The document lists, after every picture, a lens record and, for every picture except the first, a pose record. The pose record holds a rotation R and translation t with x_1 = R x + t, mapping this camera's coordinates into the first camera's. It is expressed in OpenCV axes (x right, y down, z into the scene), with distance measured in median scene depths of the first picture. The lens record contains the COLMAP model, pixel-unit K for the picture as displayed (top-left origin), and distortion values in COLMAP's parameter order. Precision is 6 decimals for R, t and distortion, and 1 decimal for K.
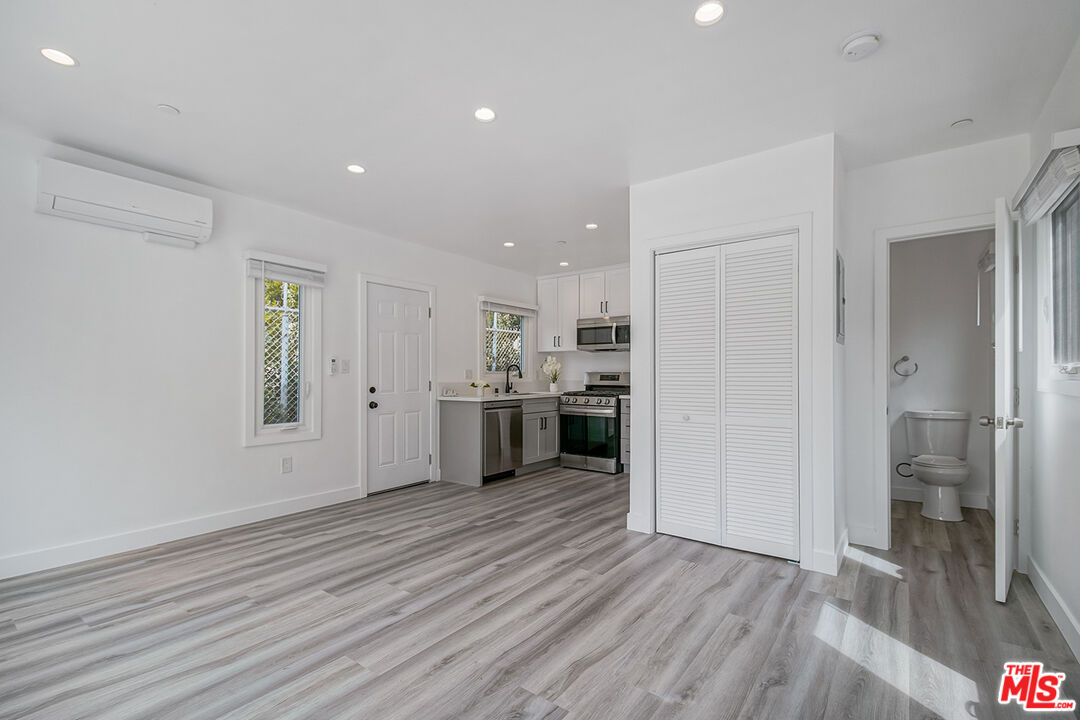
lens RADIAL K [[484.0, 0, 542.8], [0, 484.0, 373.2], [0, 0, 1]] dist [0.019253, -0.008162]
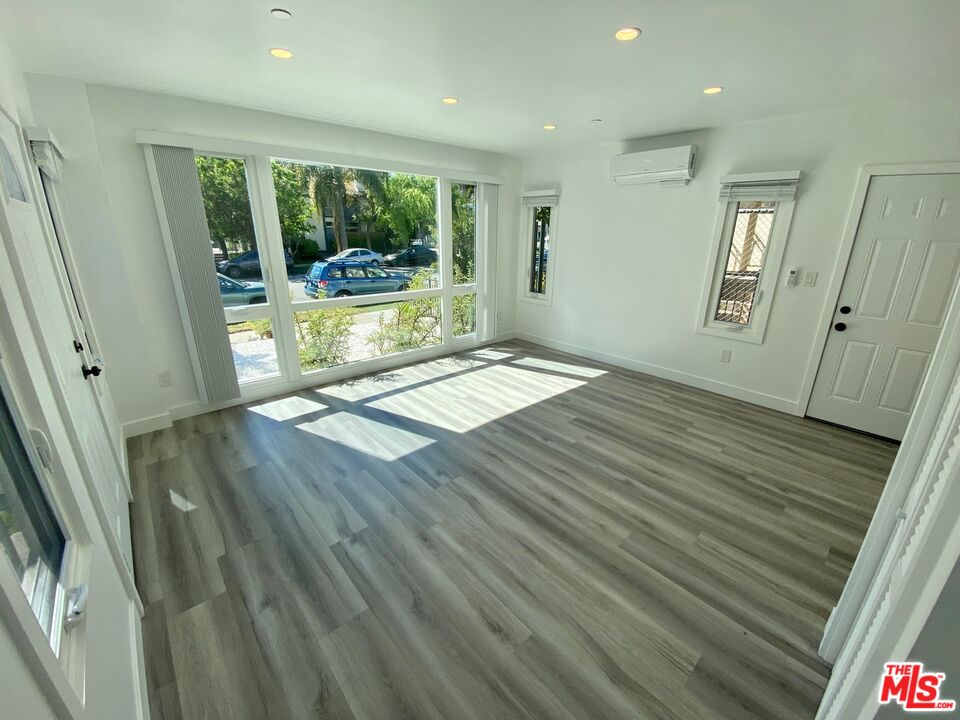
lens RADIAL K [[386.3, 0, 480.7], [0, 386.3, 357.1], [0, 0, 1]] dist [0.016048, -0.004104]
pose [[-0.200310, 0.299239, -0.932916, 0.436181], [-0.008284, 0.951663, 0.307031, -0.090129], [0.979697, 0.069230, -0.188149, 0.488023]]
